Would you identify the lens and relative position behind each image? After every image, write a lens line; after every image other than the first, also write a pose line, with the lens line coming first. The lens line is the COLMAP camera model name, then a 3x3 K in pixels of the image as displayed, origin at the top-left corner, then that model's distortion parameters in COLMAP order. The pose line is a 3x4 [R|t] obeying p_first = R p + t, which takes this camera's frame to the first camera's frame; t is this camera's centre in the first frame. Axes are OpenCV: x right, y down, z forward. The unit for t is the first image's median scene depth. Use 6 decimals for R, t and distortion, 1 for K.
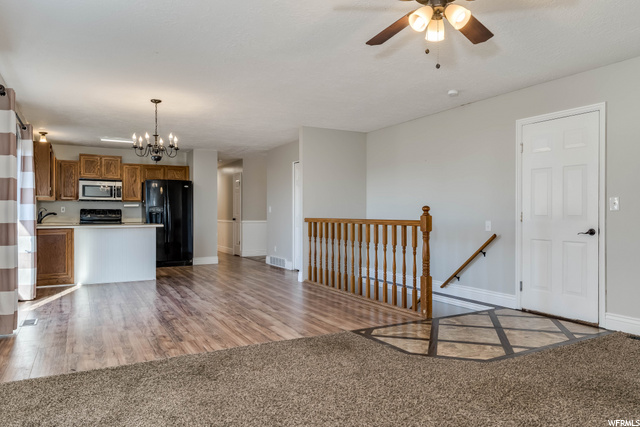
lens RADIAL K [[437.6, 0, 320.0], [0, 437.6, 211.7], [0, 0, 1]] dist [0.006165, 0.002140]
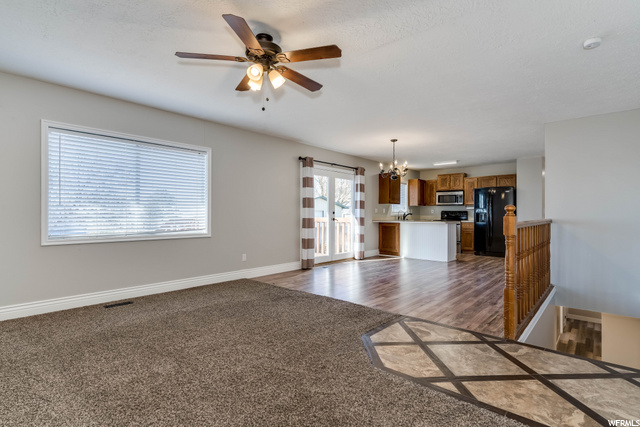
lens RADIAL K [[320.4, 0, 320.5], [0, 320.4, 215.9], [0, 0, 1]] dist [0.001800, 0.000006]
pose [[0.336460, 0.005418, -0.941682, 0.692564], [0.004247, 0.999965, 0.007271, 0.002302], [0.941688, -0.006446, 0.336425, 0.445891]]
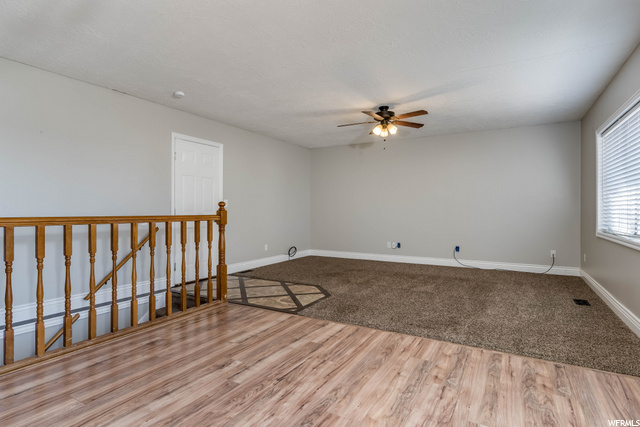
lens RADIAL K [[339.2, 0, 320.6], [0, 339.2, 212.3], [0, 0, 1]] dist [0.005013, -0.000218]
pose [[-0.522439, -0.003854, 0.852668, -0.616356], [-0.004590, 0.999988, 0.001708, 0.010916], [-0.852664, -0.003022, -0.522450, 1.224368]]
